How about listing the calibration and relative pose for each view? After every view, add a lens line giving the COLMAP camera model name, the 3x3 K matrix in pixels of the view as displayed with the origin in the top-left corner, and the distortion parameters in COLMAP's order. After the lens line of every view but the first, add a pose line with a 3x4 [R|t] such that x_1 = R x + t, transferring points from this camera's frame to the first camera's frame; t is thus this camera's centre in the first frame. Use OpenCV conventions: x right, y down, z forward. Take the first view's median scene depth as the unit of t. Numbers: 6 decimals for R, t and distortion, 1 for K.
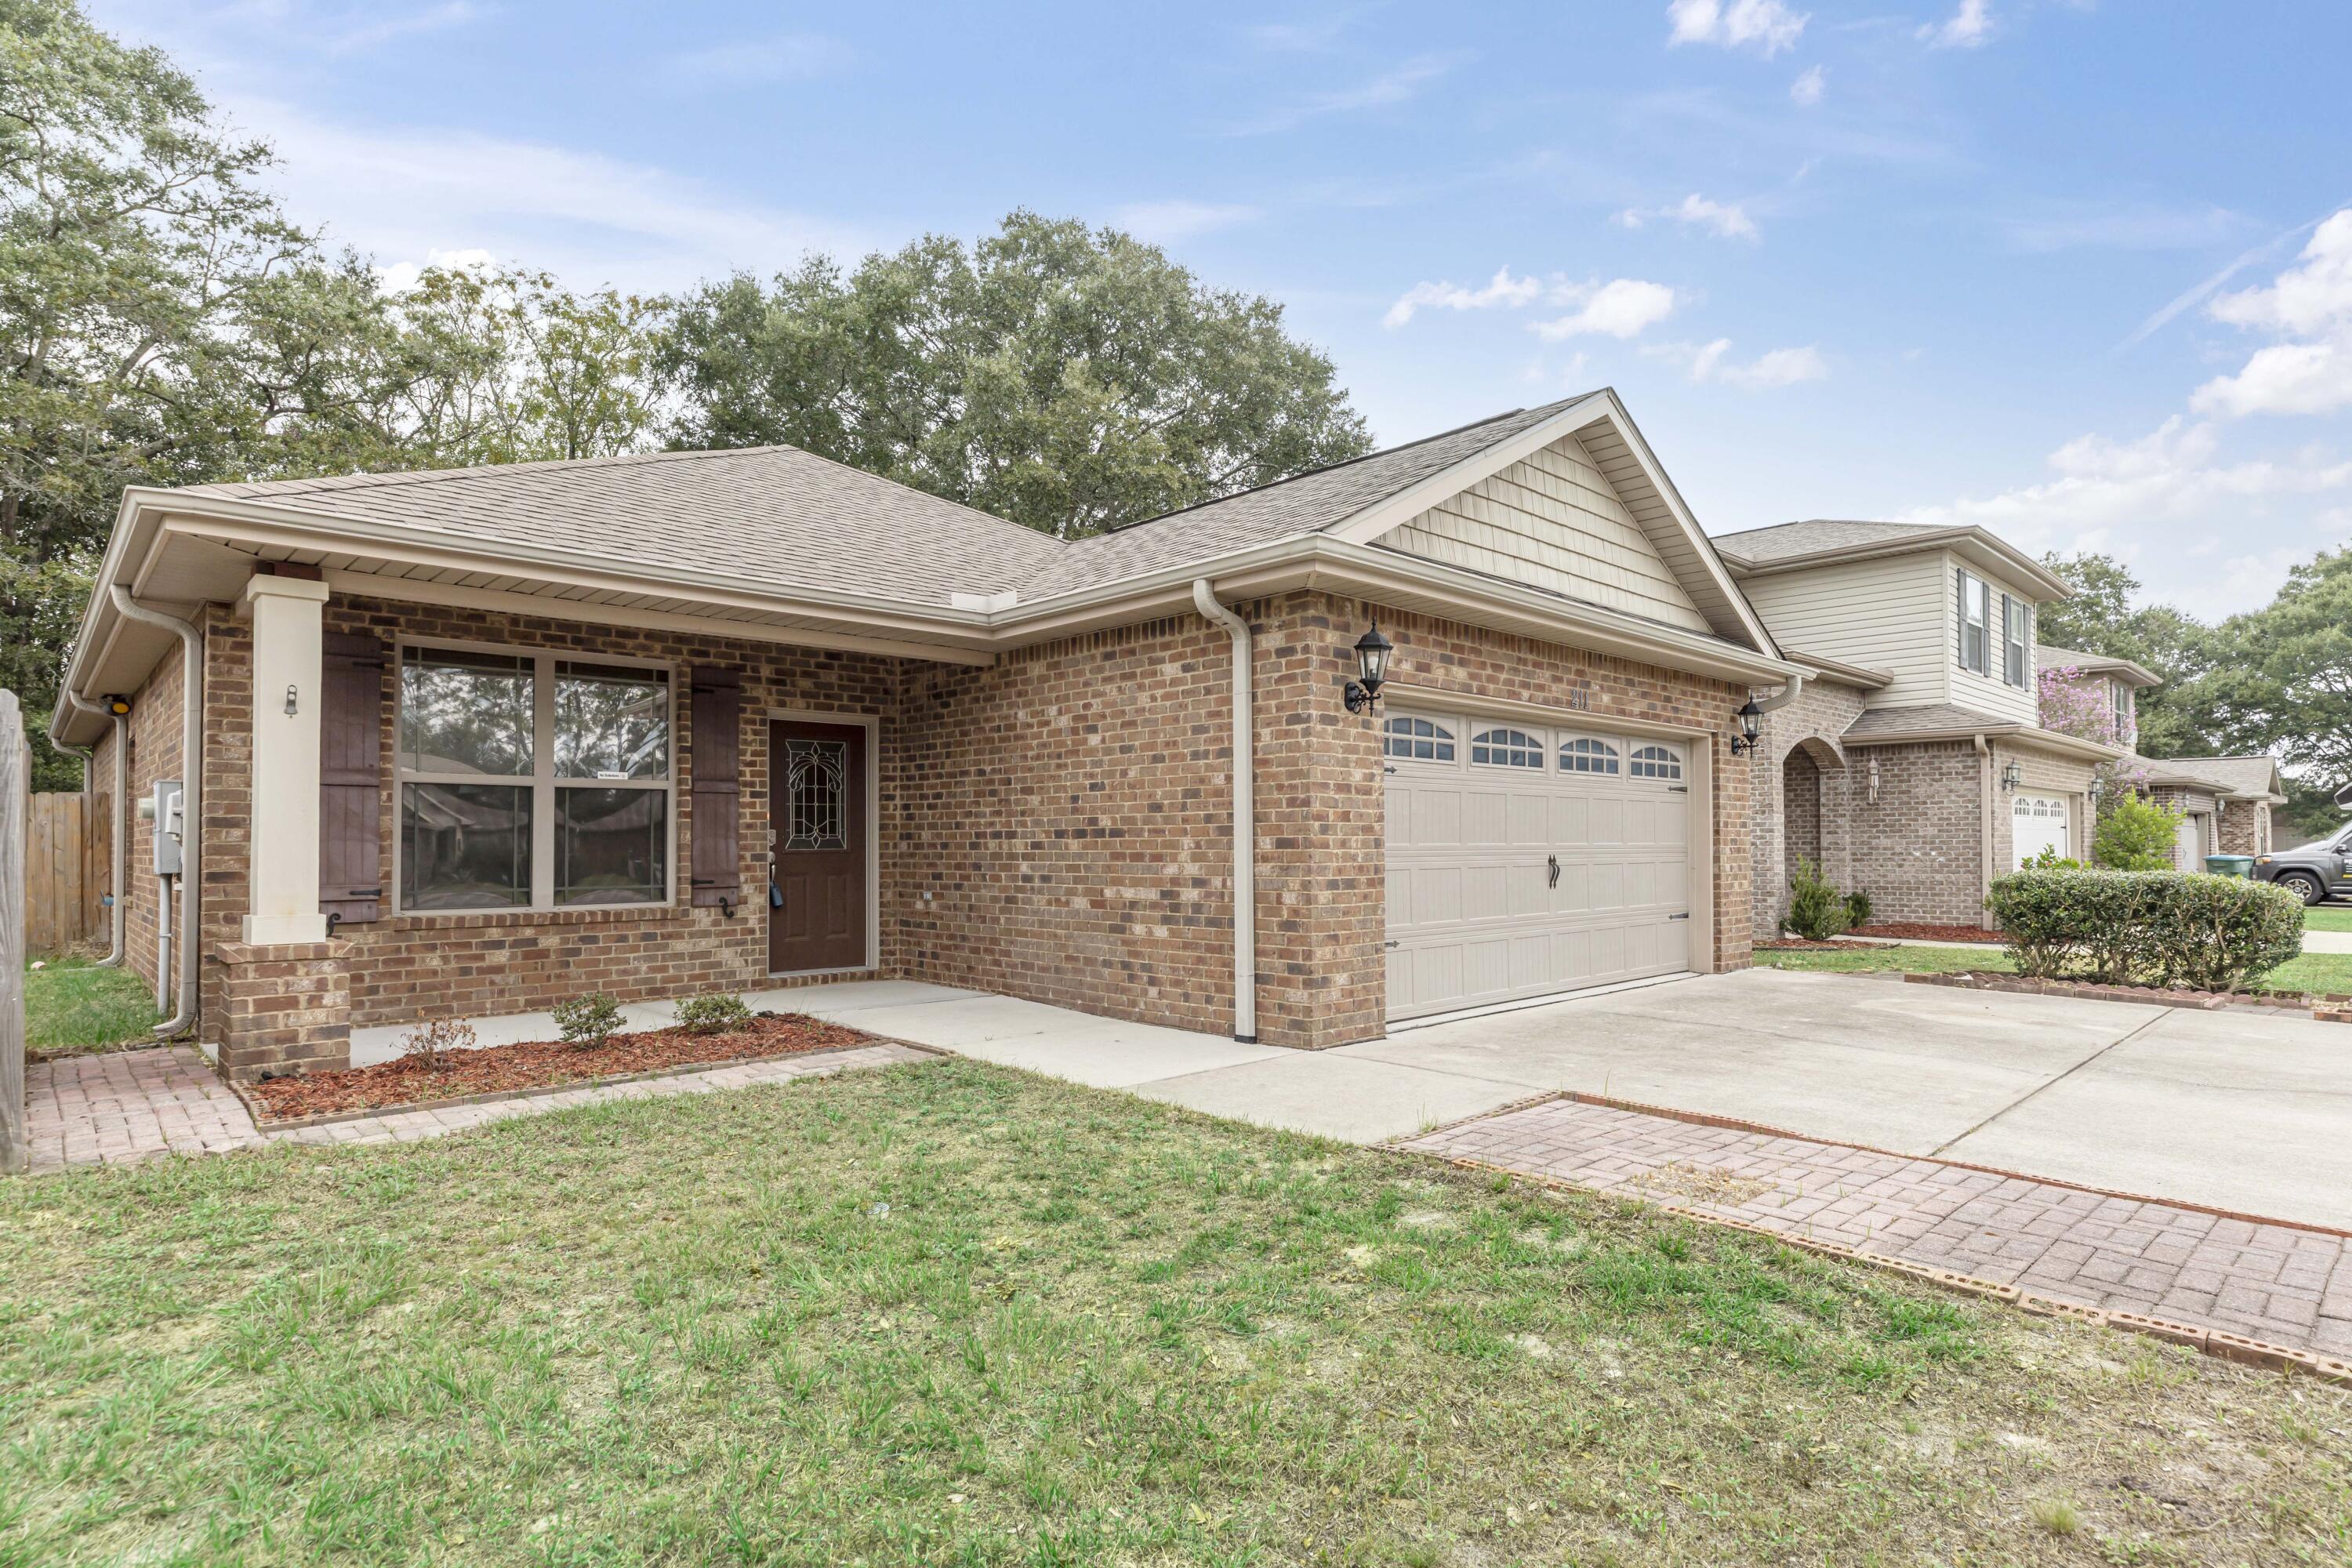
lens RADIAL K [[1215.6, 0, 1203.0], [0, 1215.6, 838.3], [0, 0, 1]] dist [0.000306, 0.002977]
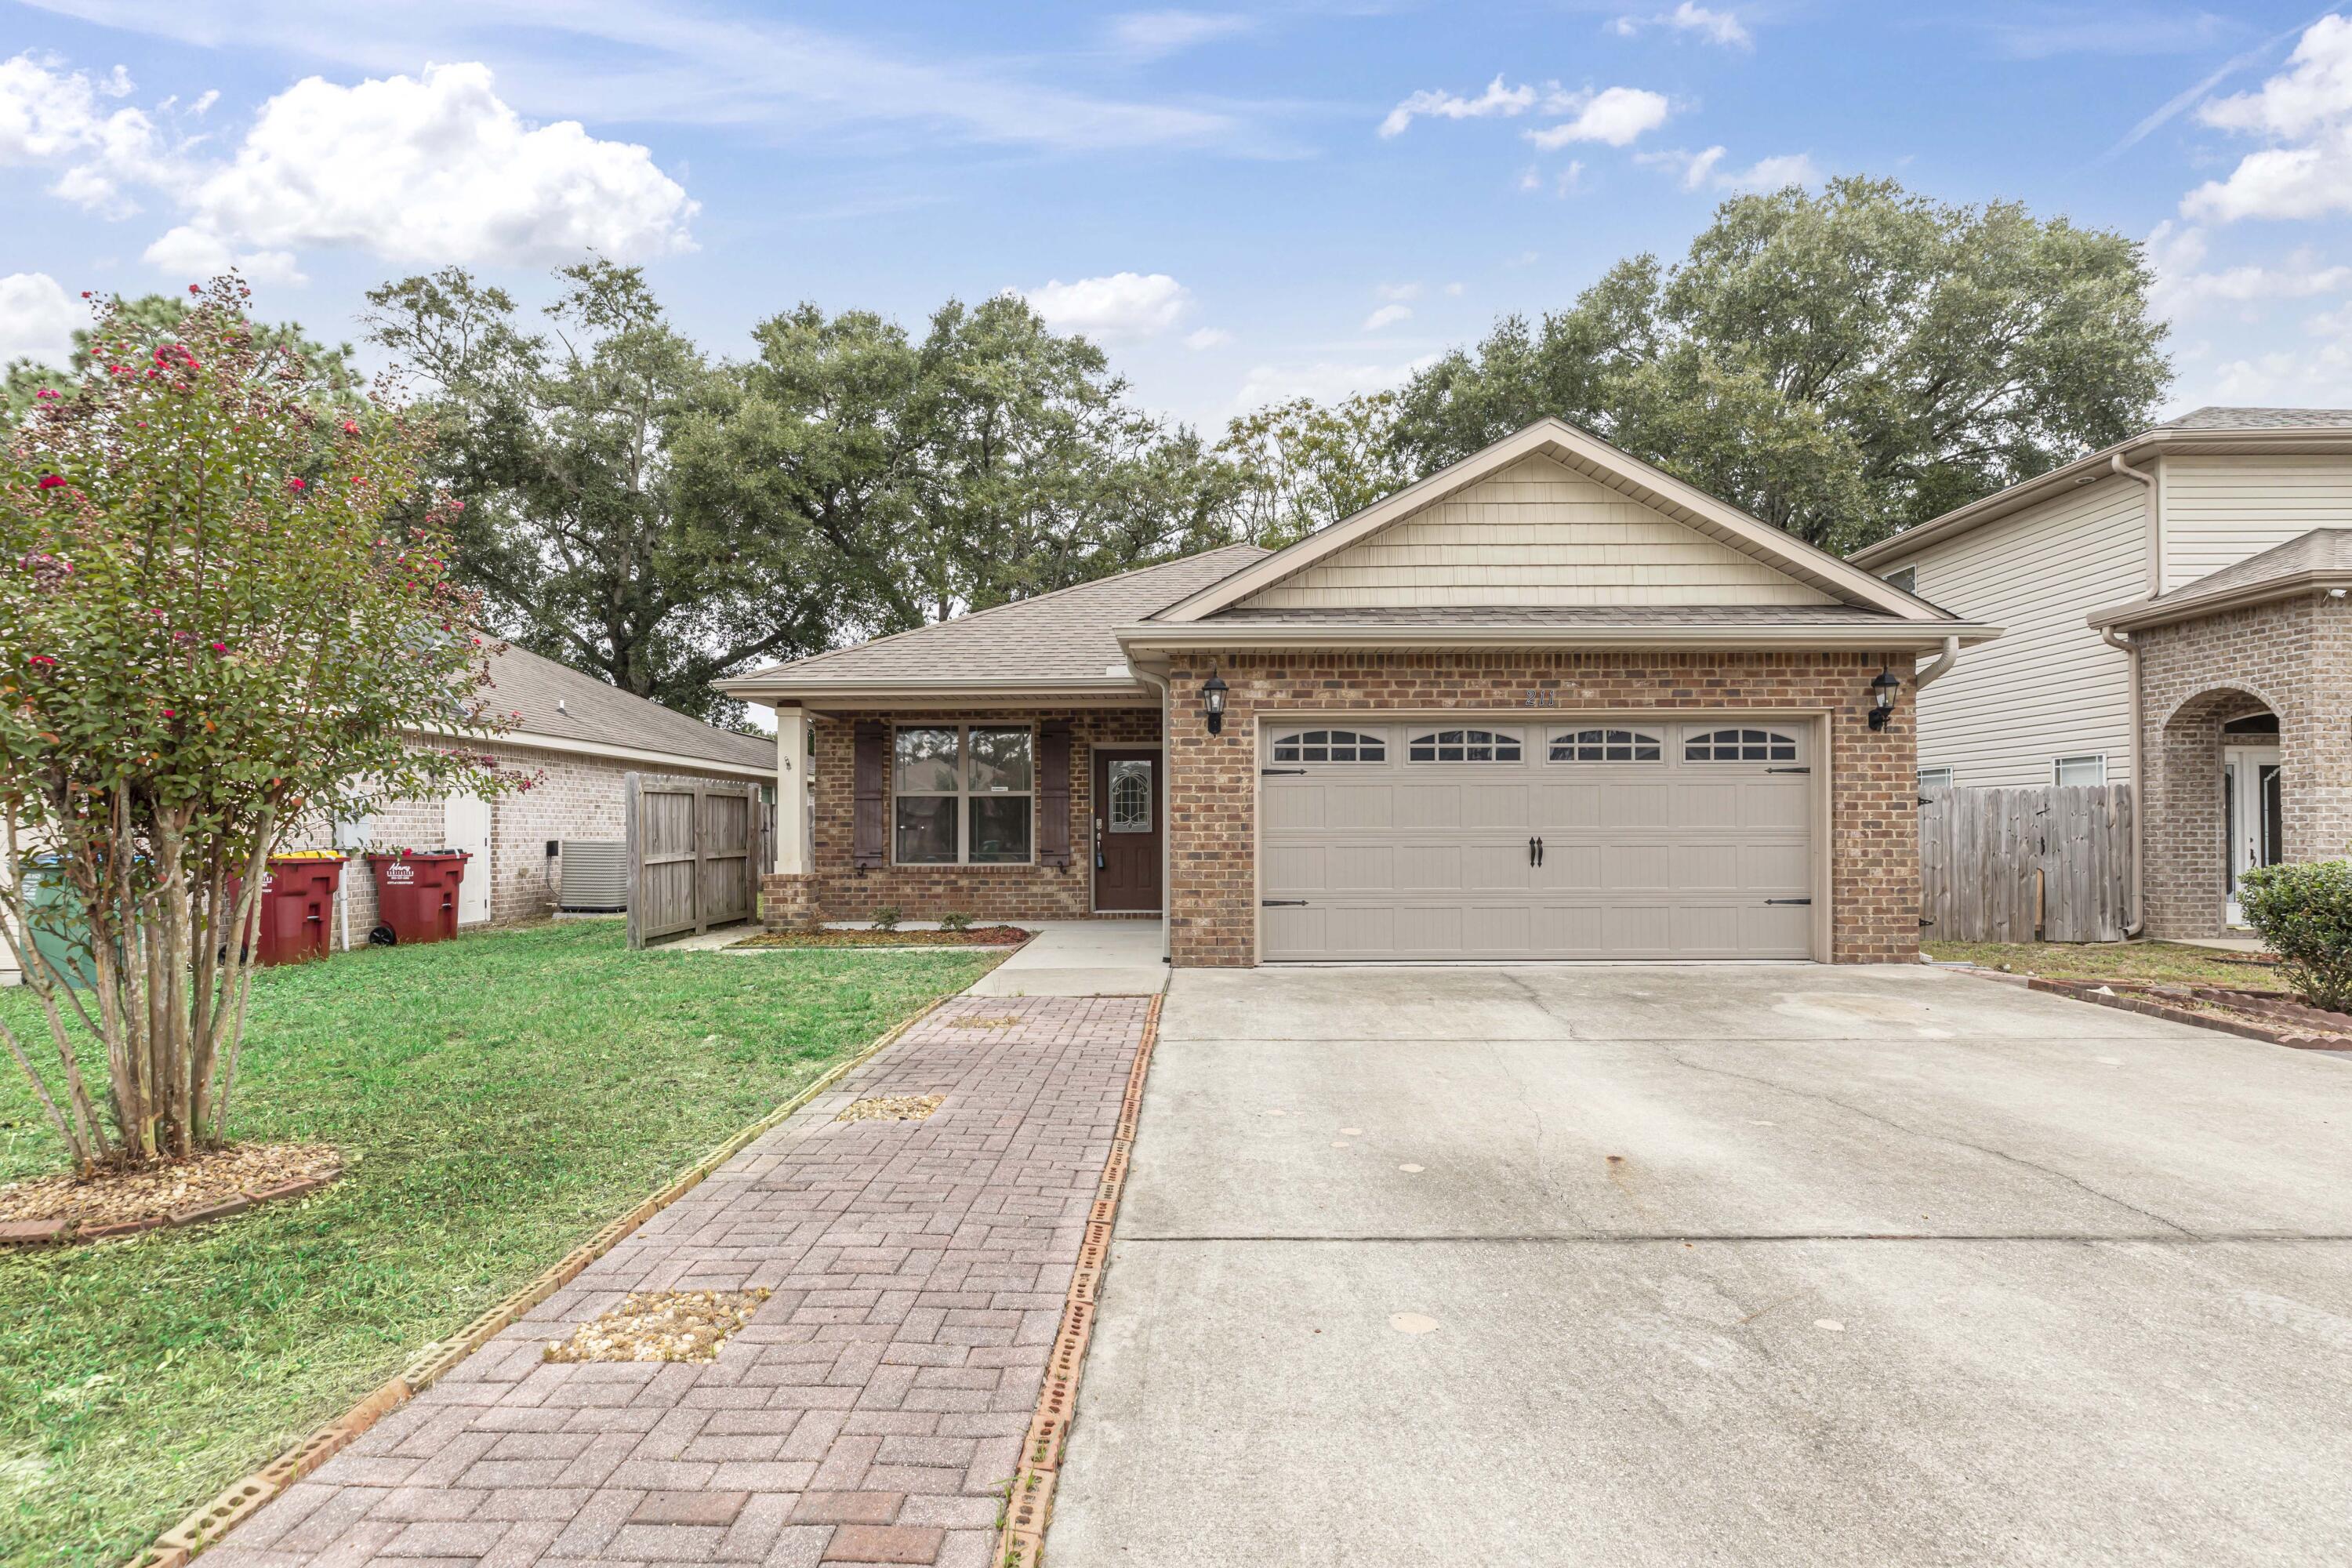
lens RADIAL K [[1171.9, 0, 1202.7], [0, 1171.9, 837.7], [0, 0, 1]] dist [-0.013659, 0.007769]
pose [[0.715073, 0.003866, -0.699039, 0.849685], [0.004253, 0.999942, 0.009880, 0.002209], [0.699036, -0.010038, 0.715016, 0.007803]]
